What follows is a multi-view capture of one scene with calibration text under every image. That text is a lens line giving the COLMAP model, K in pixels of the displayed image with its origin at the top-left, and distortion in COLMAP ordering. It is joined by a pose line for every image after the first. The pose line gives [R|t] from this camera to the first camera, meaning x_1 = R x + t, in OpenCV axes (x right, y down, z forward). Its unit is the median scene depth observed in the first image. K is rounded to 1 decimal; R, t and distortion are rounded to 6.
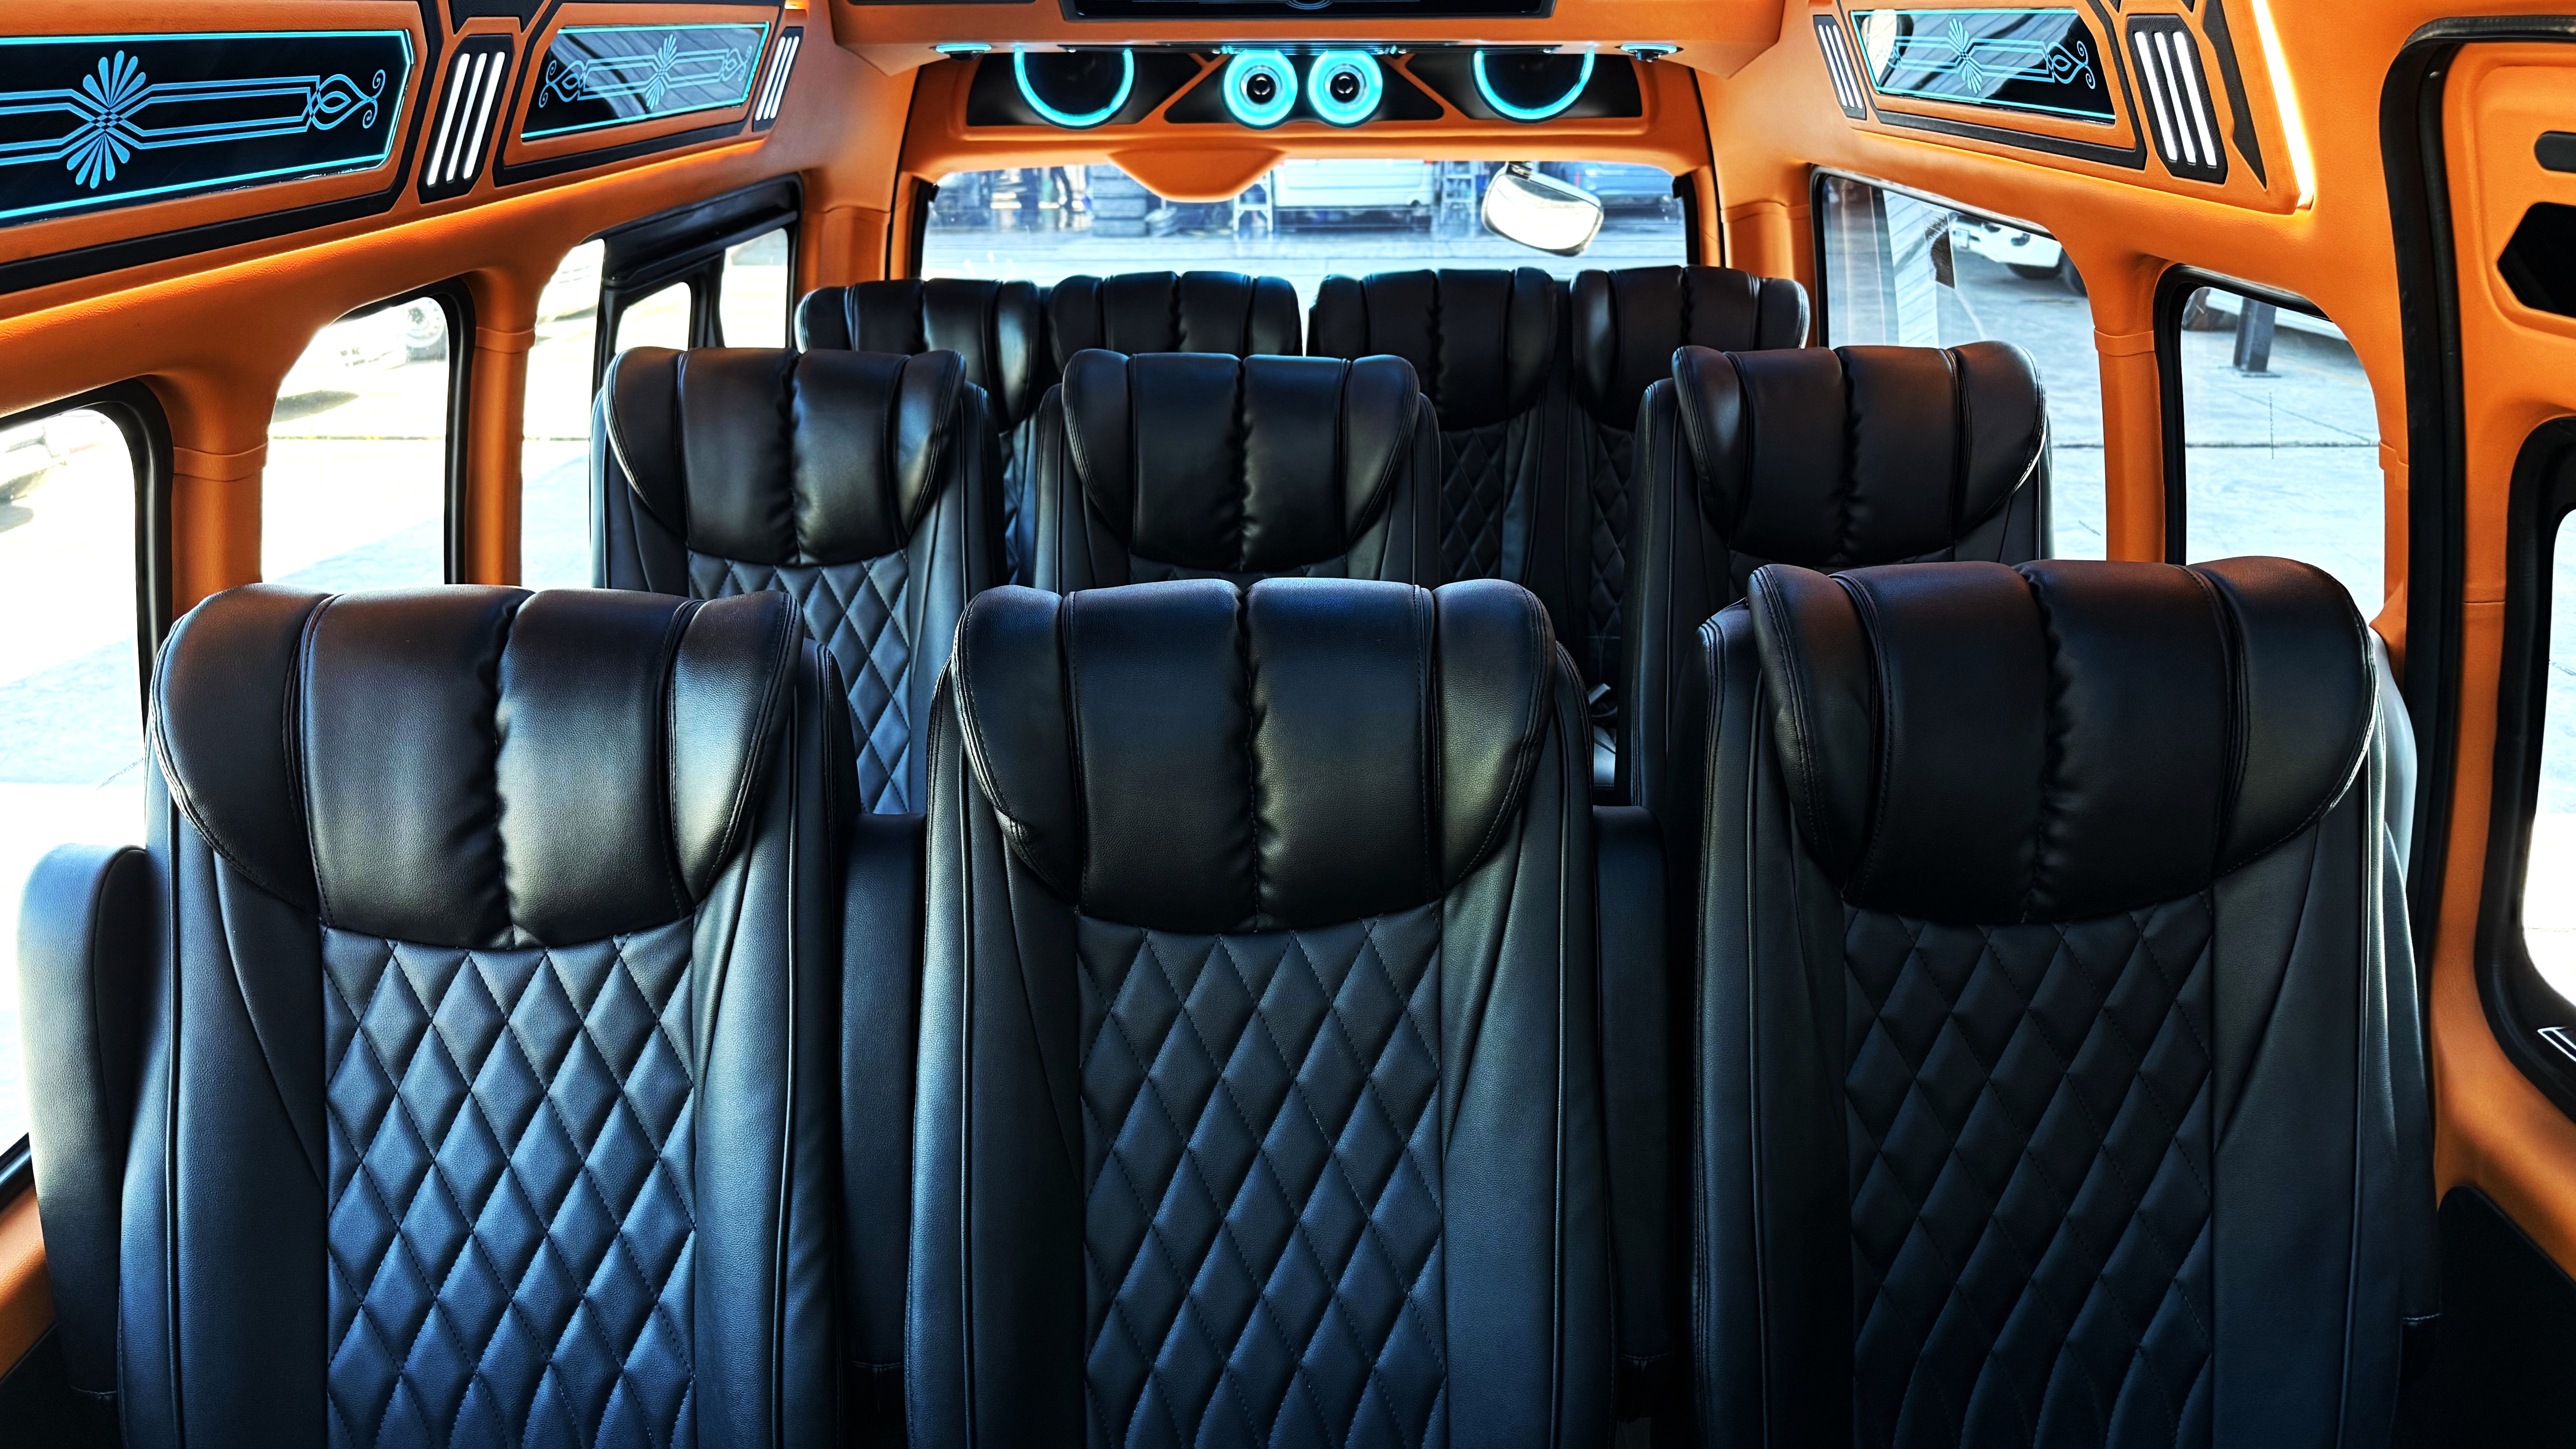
lens RADIAL K [[1852.8, 0, 1367.5], [0, 1852.8, 857.9], [0, 0, 1]] dist [0.079460, -0.087796]
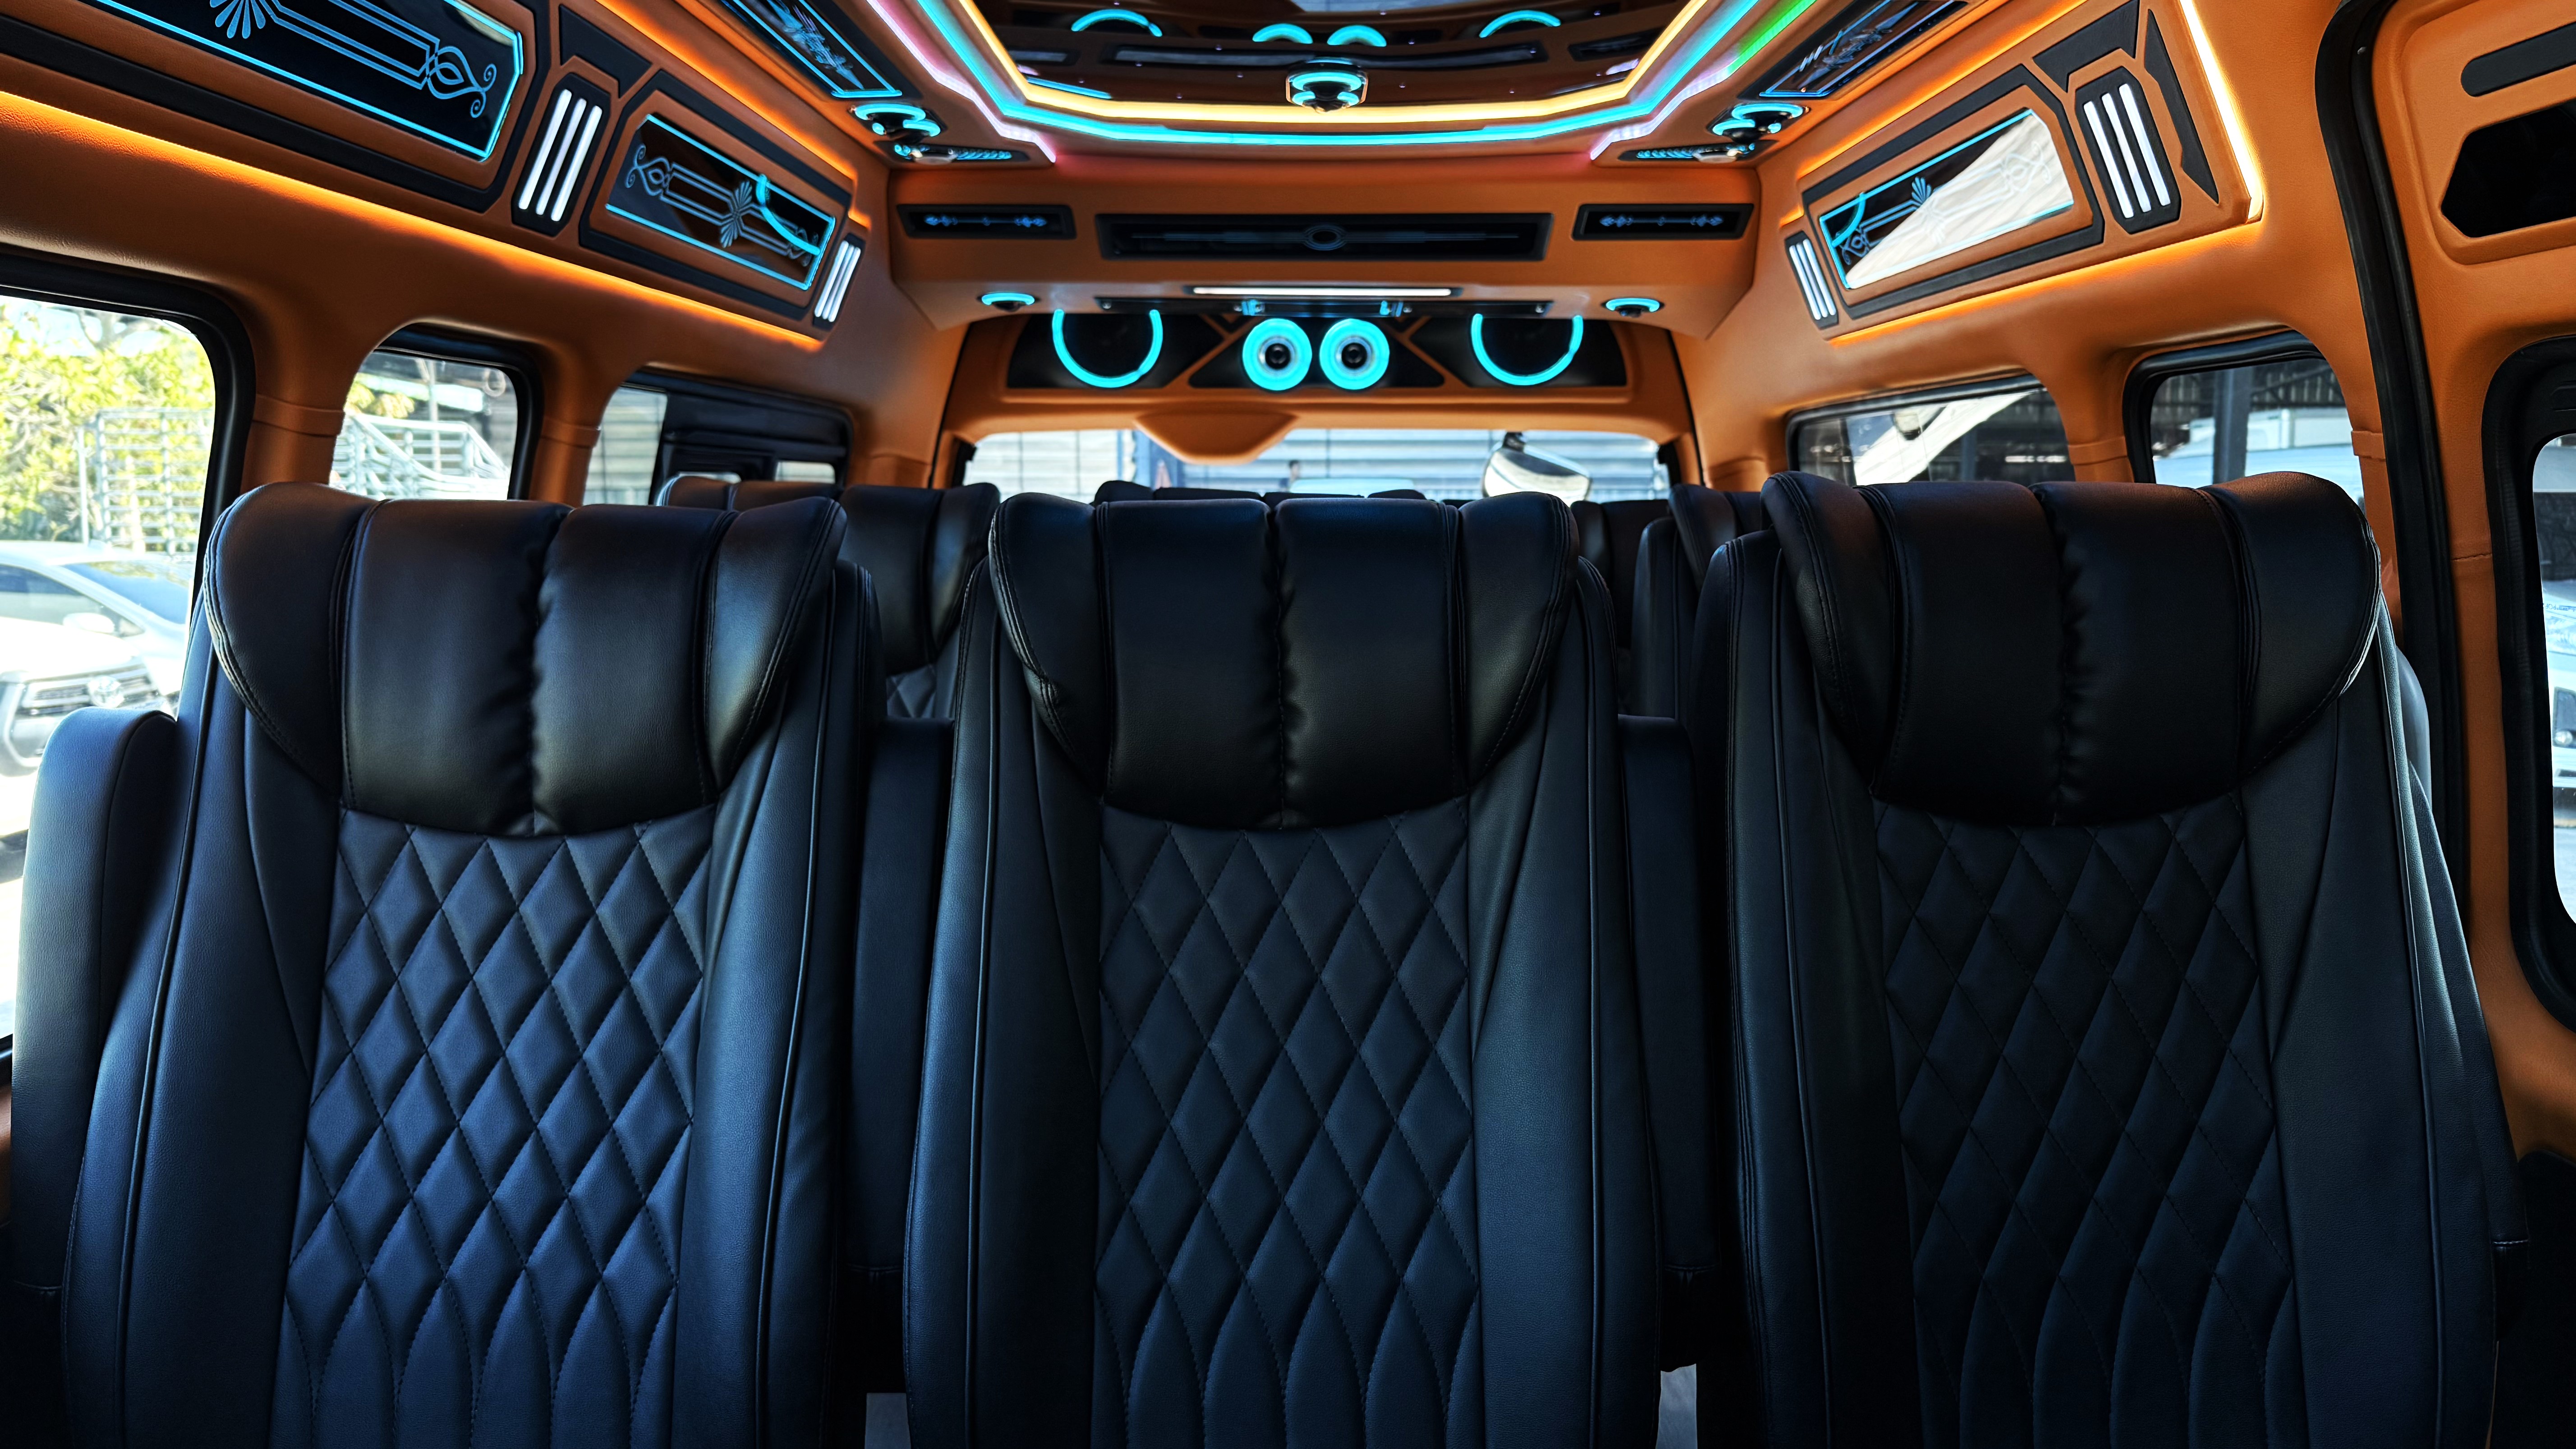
lens RADIAL K [[1852.7, 0, 1368.9], [0, 1852.7, 825.7], [0, 0, 1]] dist [0.079460, -0.087796]
pose [[0.999999, 0.000134, 0.001689, -0.014835], [0.000263, 0.972525, -0.232798, 0.270159], [-0.001674, 0.232798, 0.972524, 0.034754]]
